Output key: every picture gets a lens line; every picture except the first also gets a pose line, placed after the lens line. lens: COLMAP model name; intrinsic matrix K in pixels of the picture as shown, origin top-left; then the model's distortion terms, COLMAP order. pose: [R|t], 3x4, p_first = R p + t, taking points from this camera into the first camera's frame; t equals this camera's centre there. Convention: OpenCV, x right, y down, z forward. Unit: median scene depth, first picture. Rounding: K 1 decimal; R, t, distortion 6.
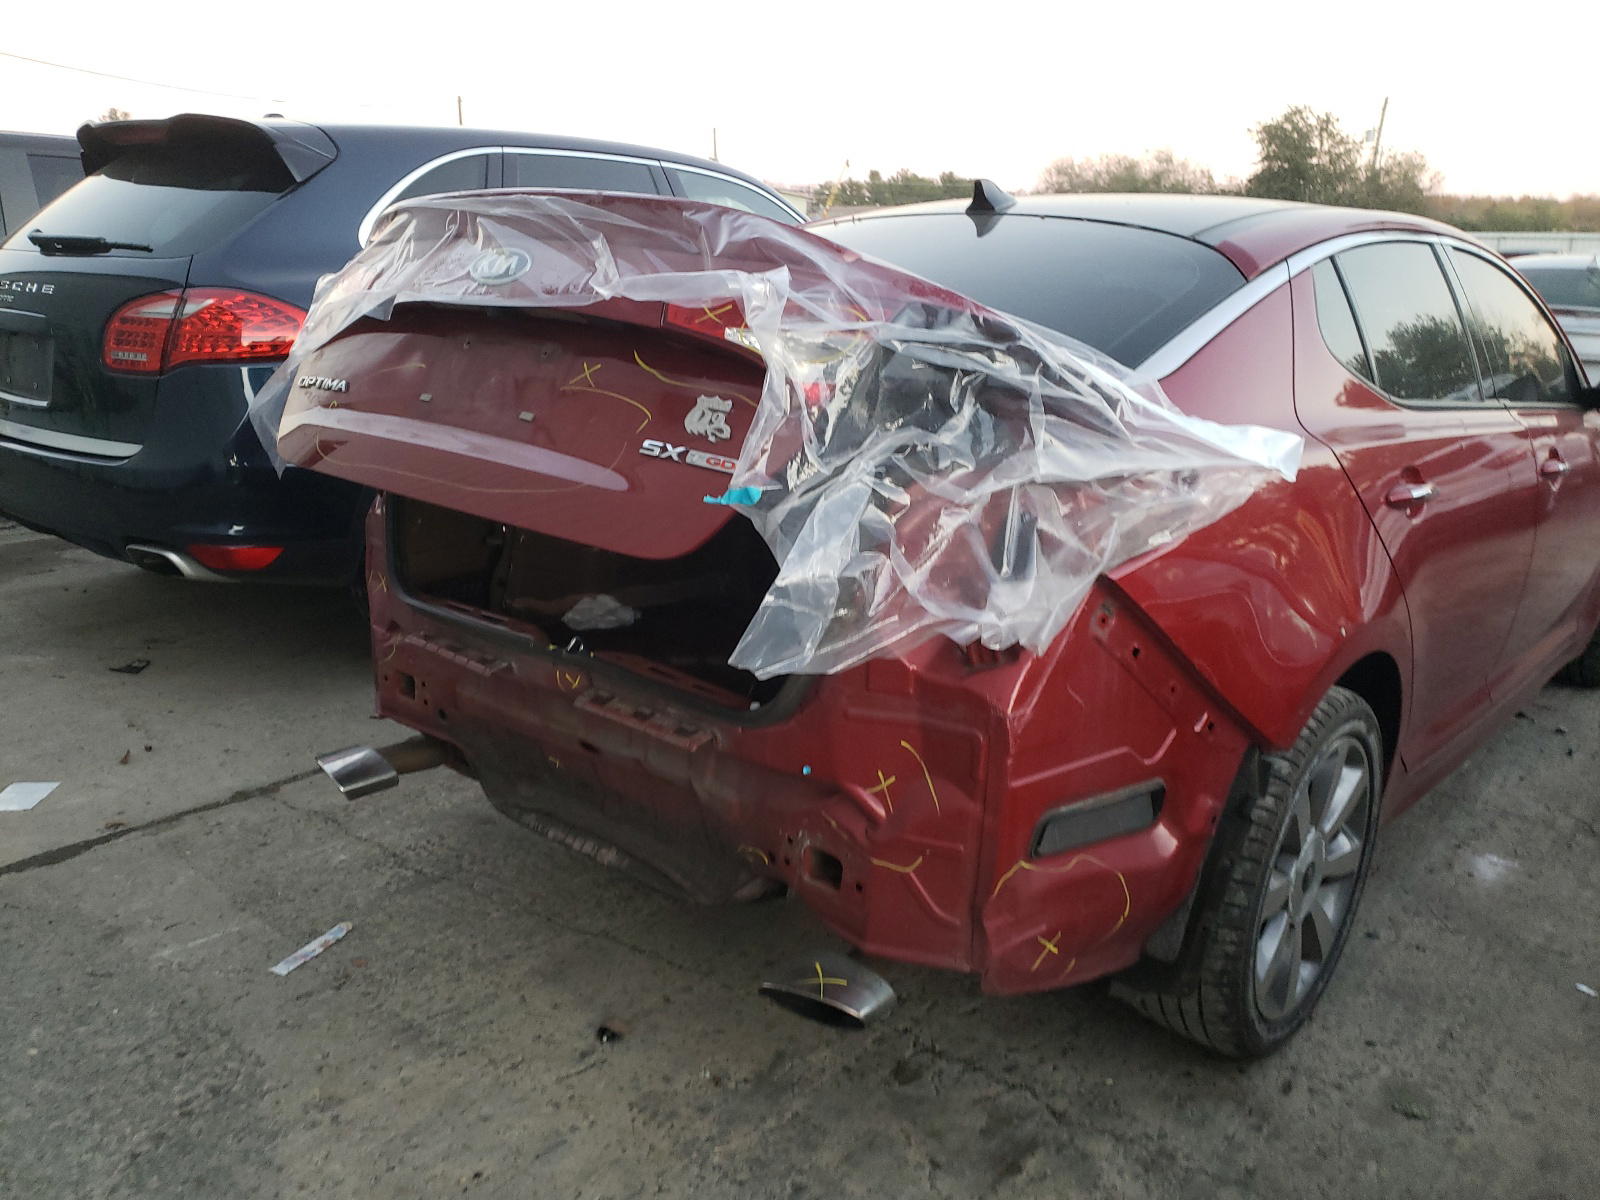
lens RADIAL K [[1200.5, 0, 799.5], [0, 1200.5, 613.7], [0, 0, 1]] dist [0.022074, -0.004608]
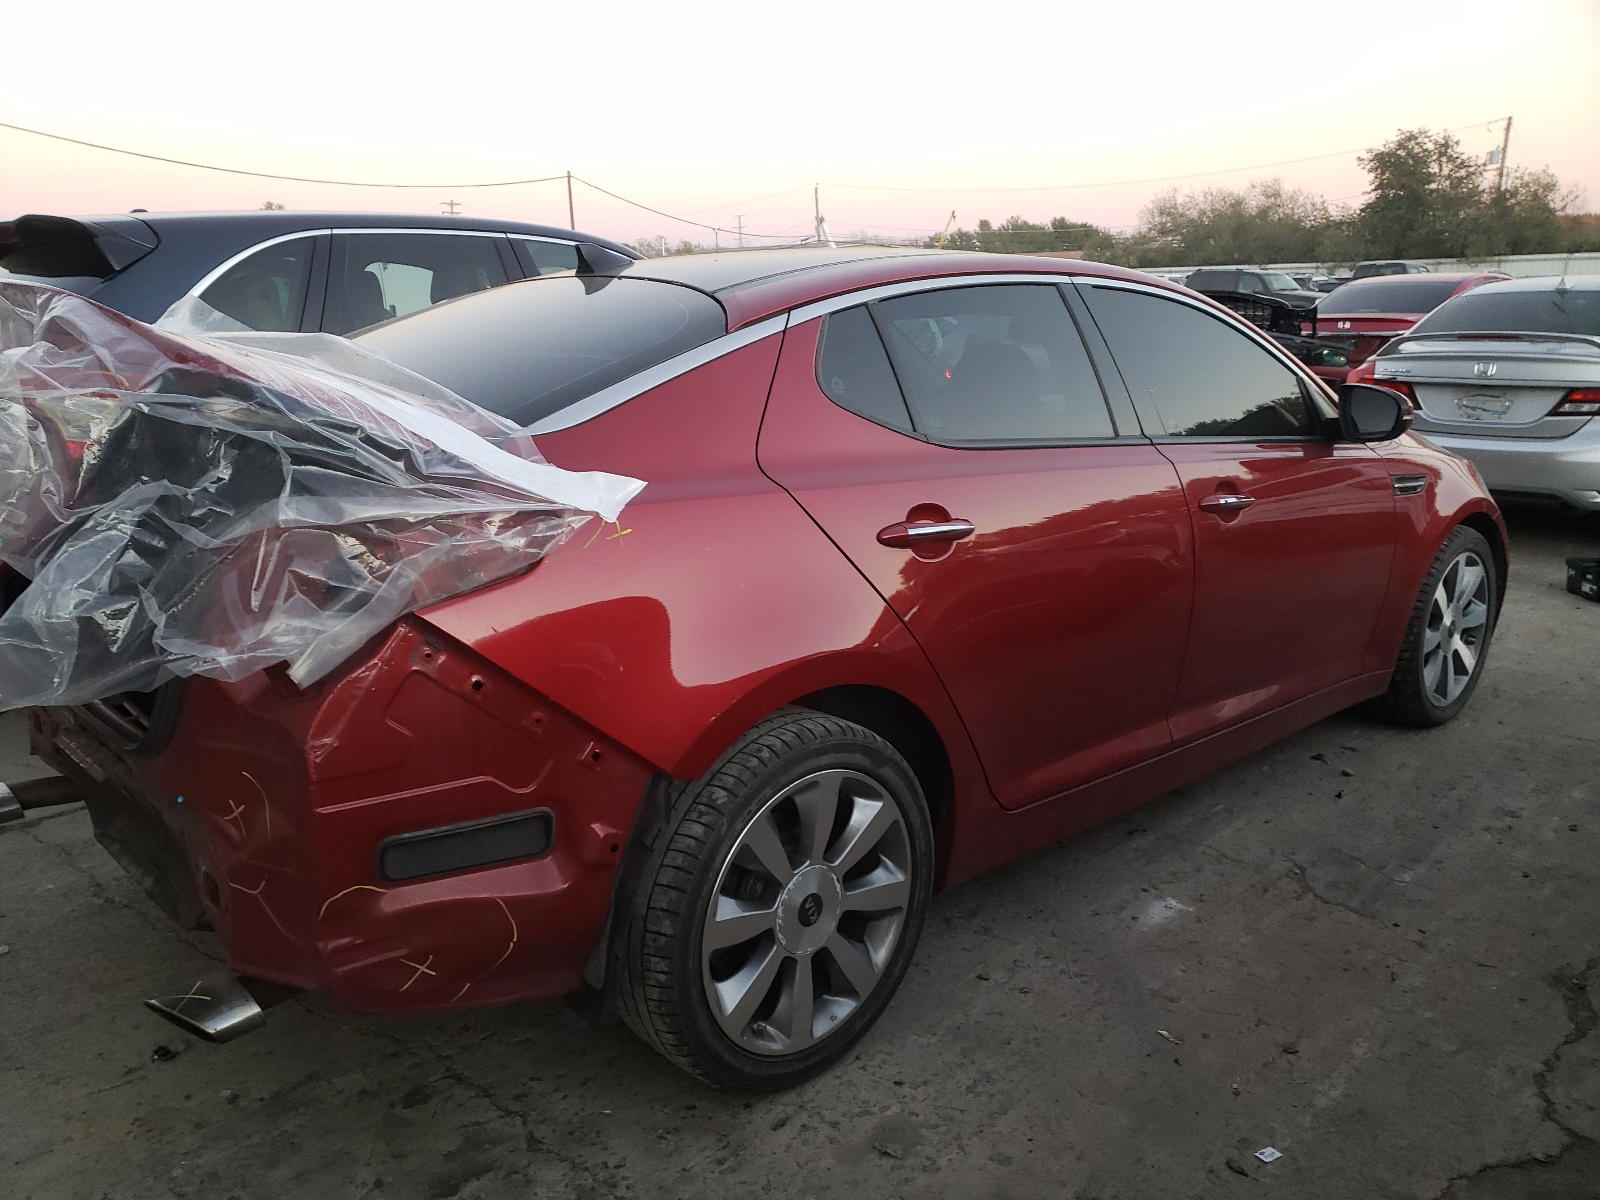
lens RADIAL K [[1207.2, 0, 800.0], [0, 1207.2, 600.0], [0, 0, 1]] dist [0.019615, 0.004734]
pose [[0.992929, -0.015128, -0.117738, 0.308410], [0.008850, 0.998520, -0.053659, 0.007309], [0.118376, 0.052237, 0.991594, -0.010691]]
